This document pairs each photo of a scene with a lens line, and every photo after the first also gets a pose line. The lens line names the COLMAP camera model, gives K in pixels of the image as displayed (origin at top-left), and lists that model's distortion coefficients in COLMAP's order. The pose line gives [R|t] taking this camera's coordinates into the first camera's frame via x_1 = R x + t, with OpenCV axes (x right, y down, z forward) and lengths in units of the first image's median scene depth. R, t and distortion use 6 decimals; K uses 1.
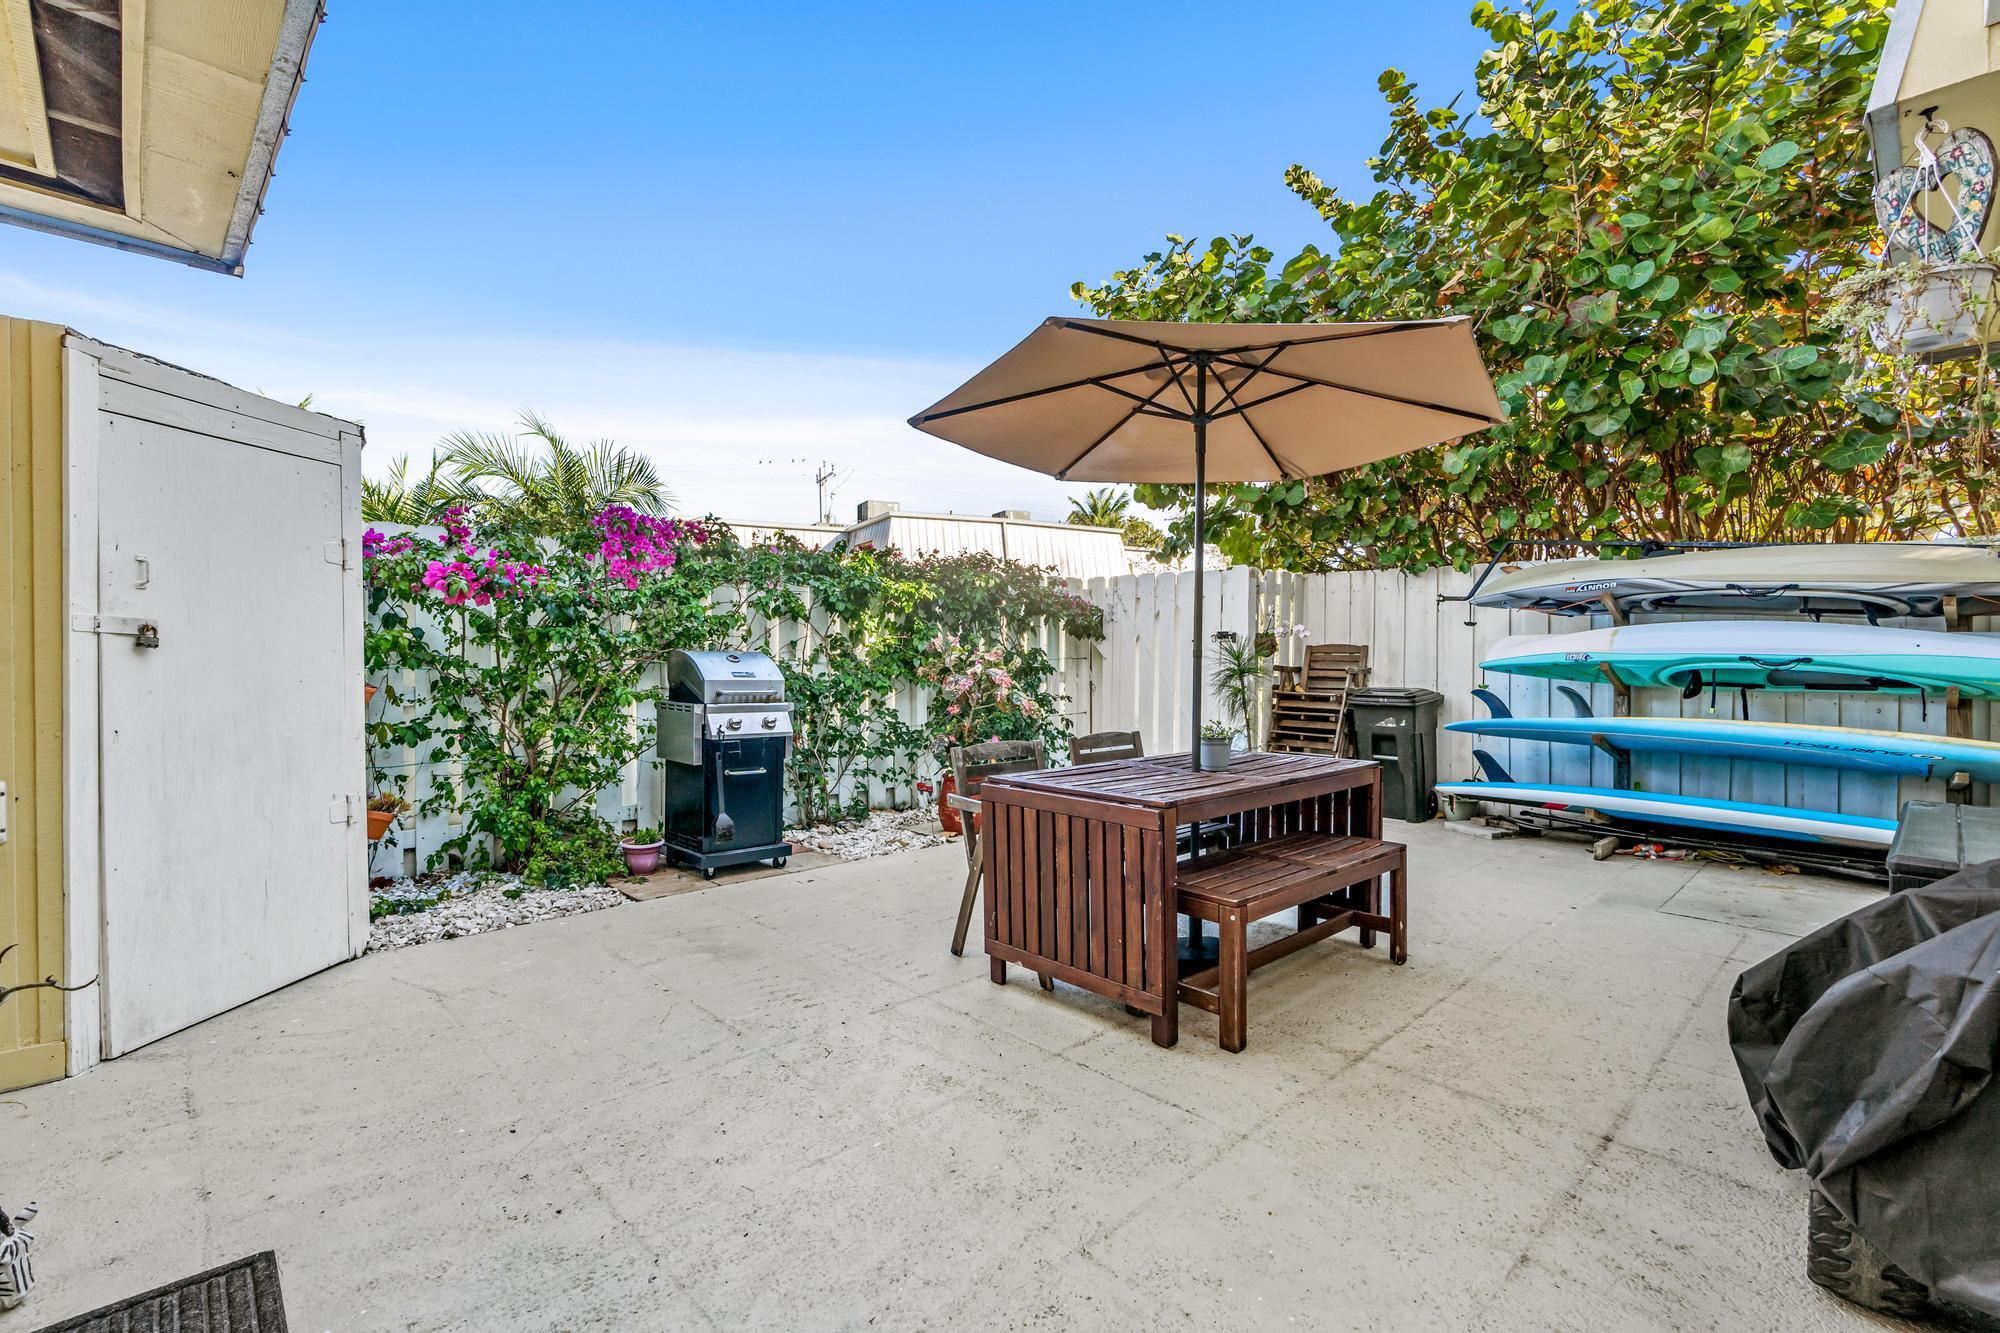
lens RADIAL K [[907.1, 0, 998.5], [0, 907.1, 663.8], [0, 0, 1]] dist [-0.009357, 0.004067]
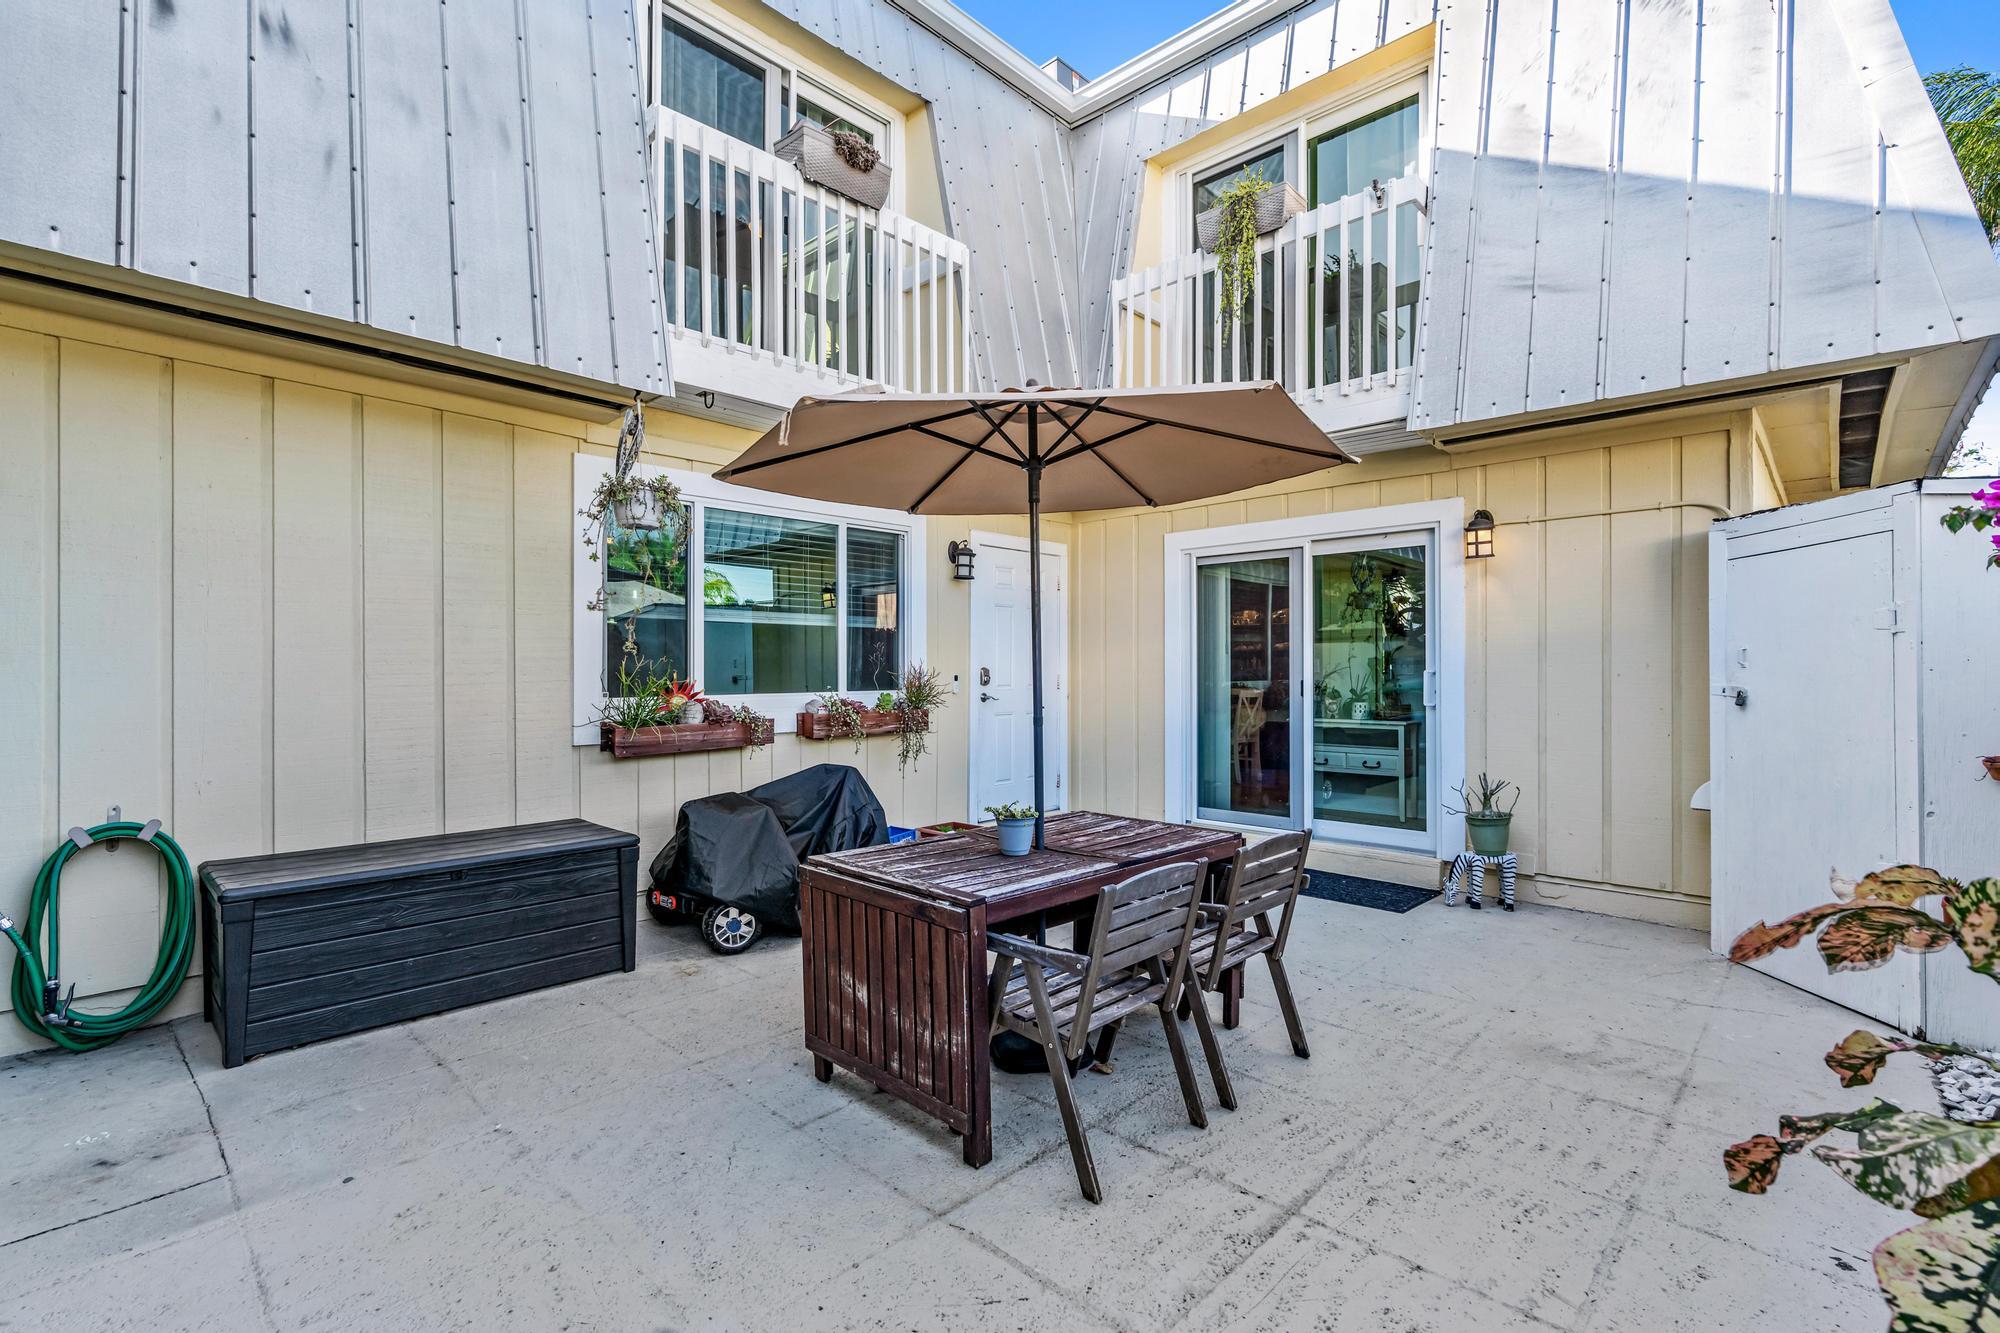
lens RADIAL K [[907.1, 0, 1002.8], [0, 907.1, 666.3], [0, 0, 1]] dist [-0.009357, 0.004067]
pose [[-0.998768, -0.000091, -0.049615, 0.299020], [-0.000537, 0.999960, 0.008976, -0.075231], [0.049612, 0.008992, -0.998728, 1.903238]]
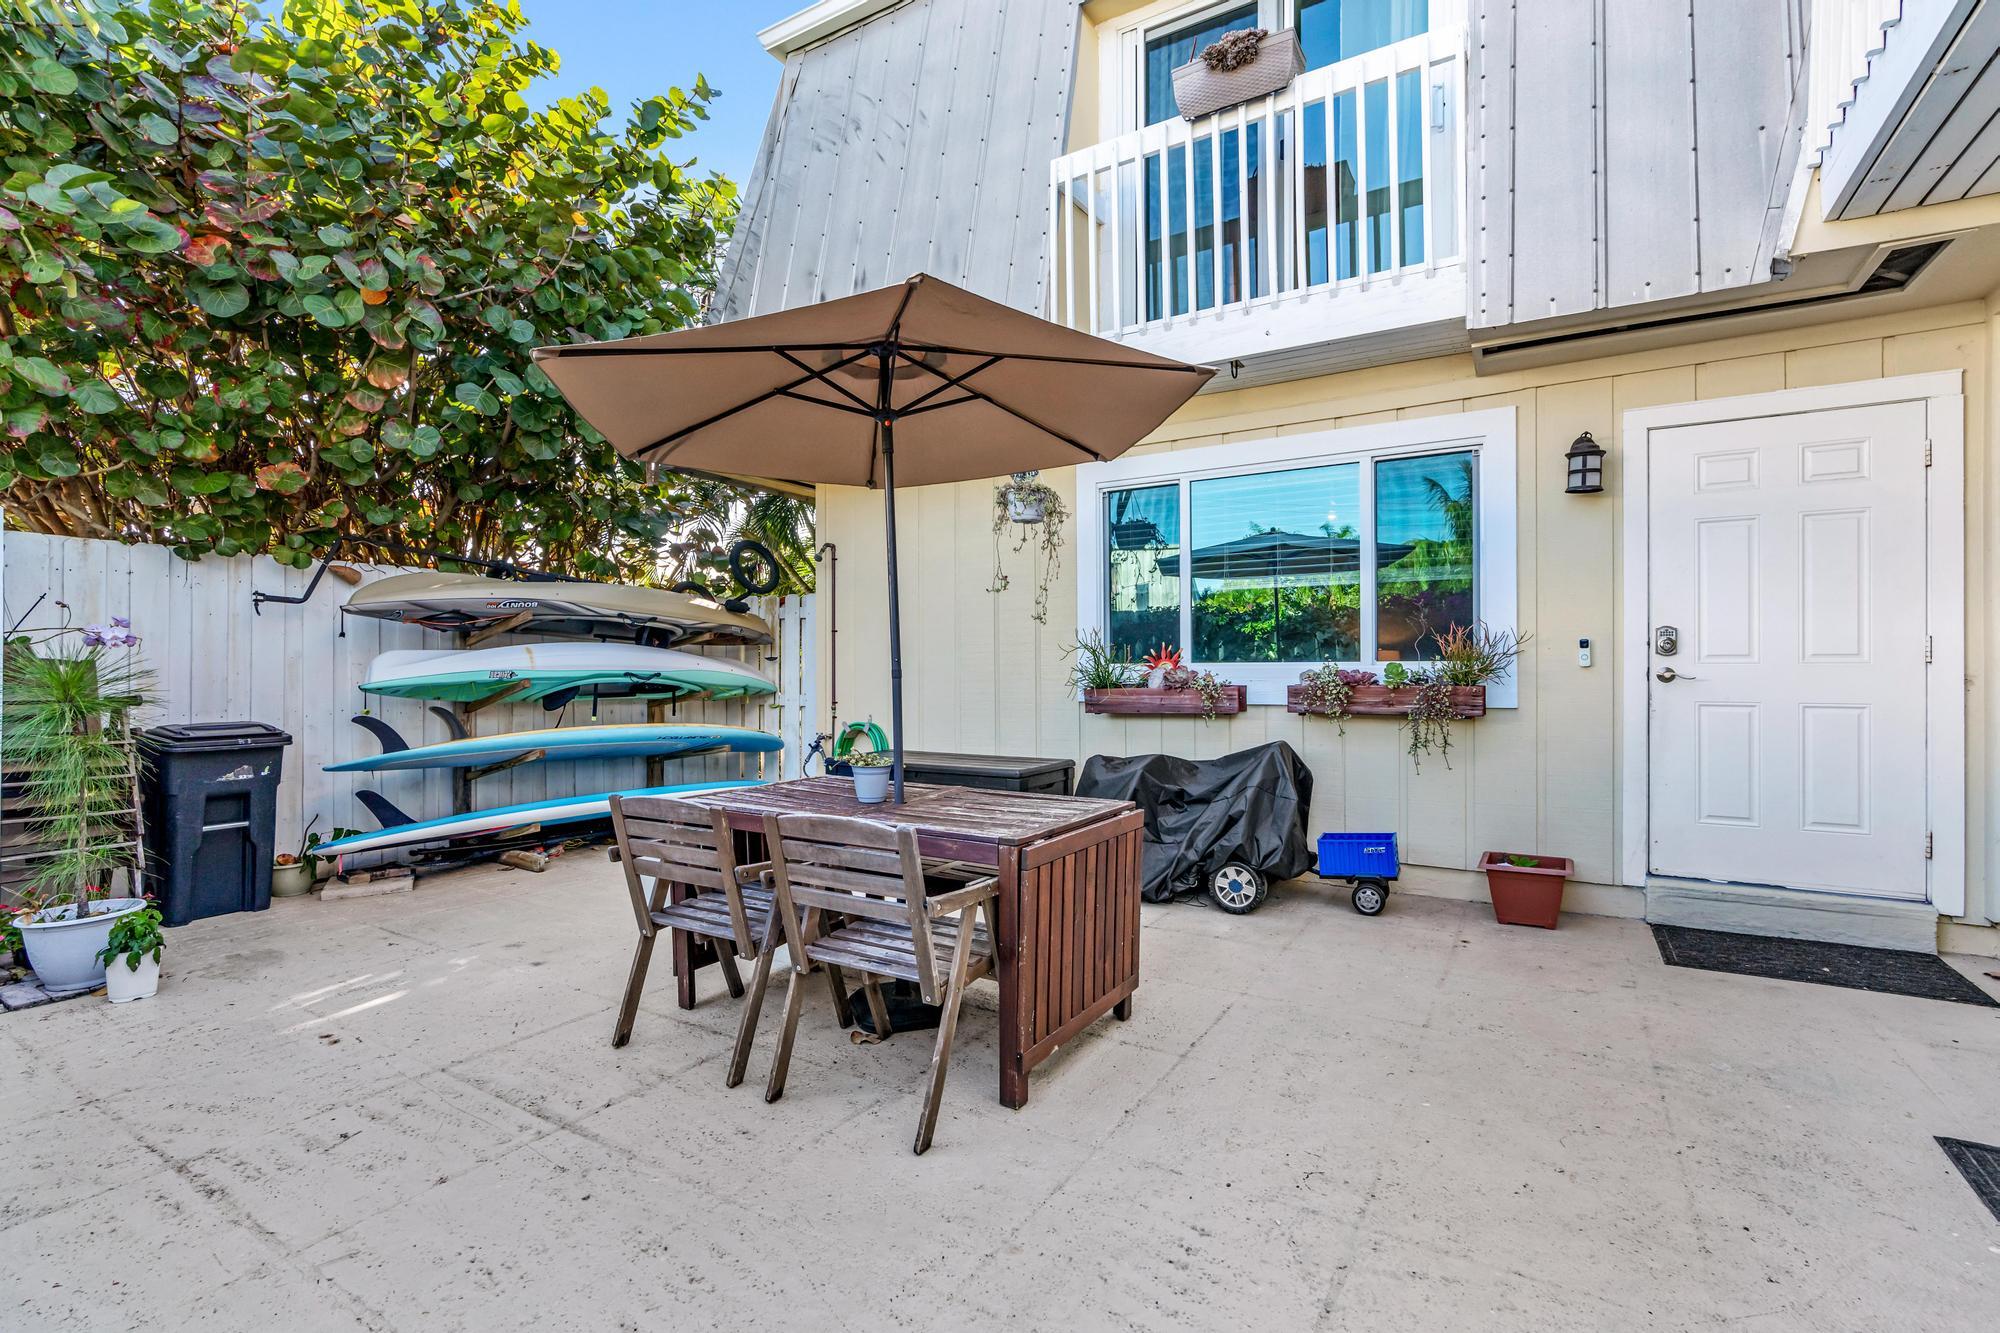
lens RADIAL K [[907.1, 0, 989.1], [0, 907.1, 666.8], [0, 0, 1]] dist [-0.009357, 0.004067]
pose [[-0.253579, -0.002079, 0.967312, -0.679788], [0.013938, 0.999886, 0.005803, -0.021983], [-0.967214, 0.014954, -0.253521, 1.125681]]
